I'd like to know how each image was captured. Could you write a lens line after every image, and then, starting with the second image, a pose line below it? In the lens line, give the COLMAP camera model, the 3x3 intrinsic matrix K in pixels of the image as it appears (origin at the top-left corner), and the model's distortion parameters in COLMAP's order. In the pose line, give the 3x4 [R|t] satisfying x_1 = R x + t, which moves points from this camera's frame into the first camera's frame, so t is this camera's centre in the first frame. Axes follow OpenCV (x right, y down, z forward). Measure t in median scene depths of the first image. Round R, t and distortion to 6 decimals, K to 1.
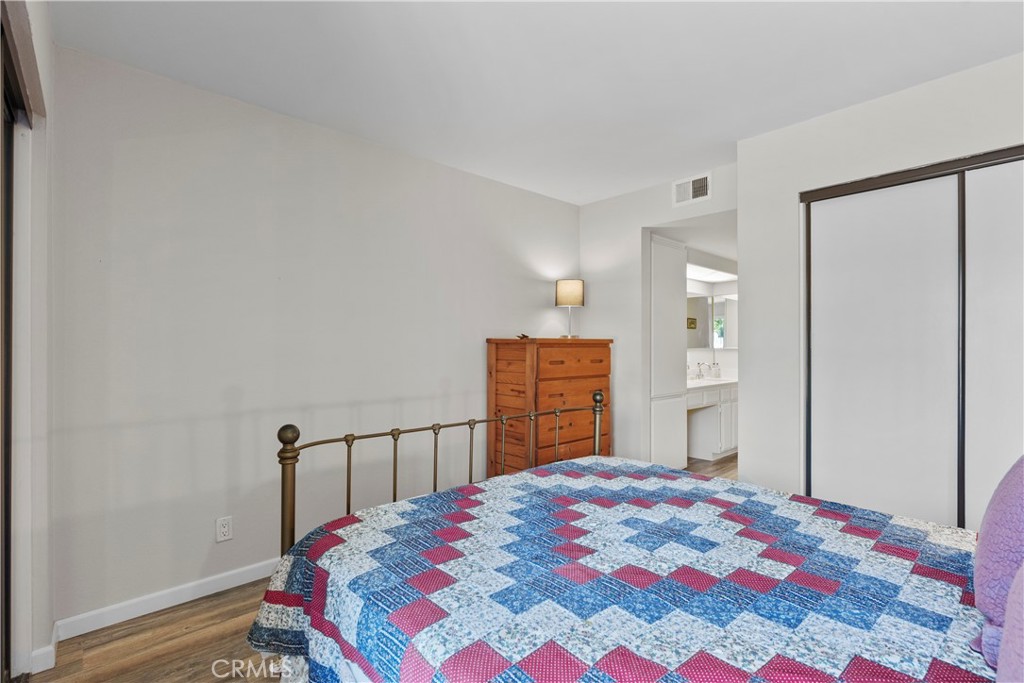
lens RADIAL K [[458.7, 0, 514.9], [0, 458.7, 343.6], [0, 0, 1]] dist [-0.012563, 0.004689]
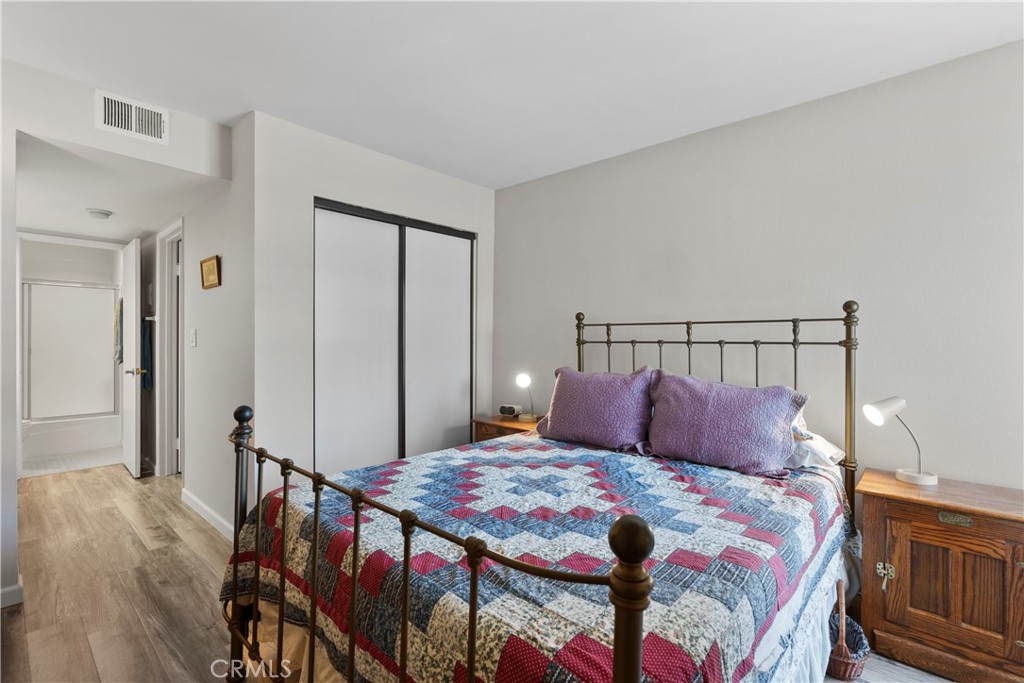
lens RADIAL K [[458.7, 0, 515.2], [0, 458.7, 339.6], [0, 0, 1]] dist [-0.012563, 0.004689]
pose [[-0.087145, -0.006195, 0.996176, -0.817378], [-0.011936, 0.999915, 0.005174, -0.002523], [-0.996124, -0.011439, -0.087211, 1.010459]]
